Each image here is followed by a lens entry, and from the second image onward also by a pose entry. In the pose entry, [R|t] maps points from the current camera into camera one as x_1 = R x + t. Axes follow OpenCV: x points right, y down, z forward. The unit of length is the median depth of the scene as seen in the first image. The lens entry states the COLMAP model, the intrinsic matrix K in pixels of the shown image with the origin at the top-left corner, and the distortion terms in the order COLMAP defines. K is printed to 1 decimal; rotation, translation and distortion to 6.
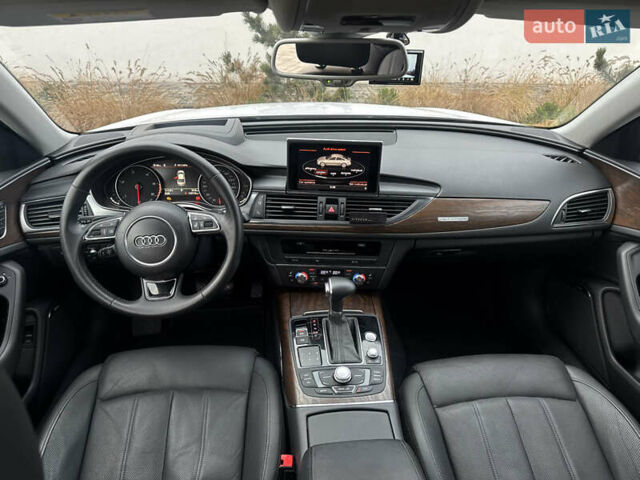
lens RADIAL K [[456.9, 0, 320.0], [0, 456.9, 240.0], [0, 0, 1]] dist [0.061481, -0.112281]
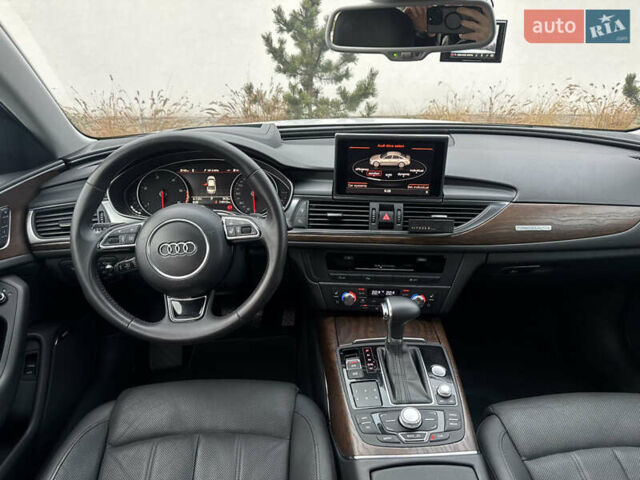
lens RADIAL K [[456.9, 0, 320.0], [0, 456.9, 240.0], [0, 0, 1]] dist [0.061481, -0.112281]
pose [[0.999471, -0.001792, -0.032471, -0.072228], [-0.000730, 0.996994, -0.077479, 0.042380], [0.032512, 0.077462, 0.996465, 0.154833]]
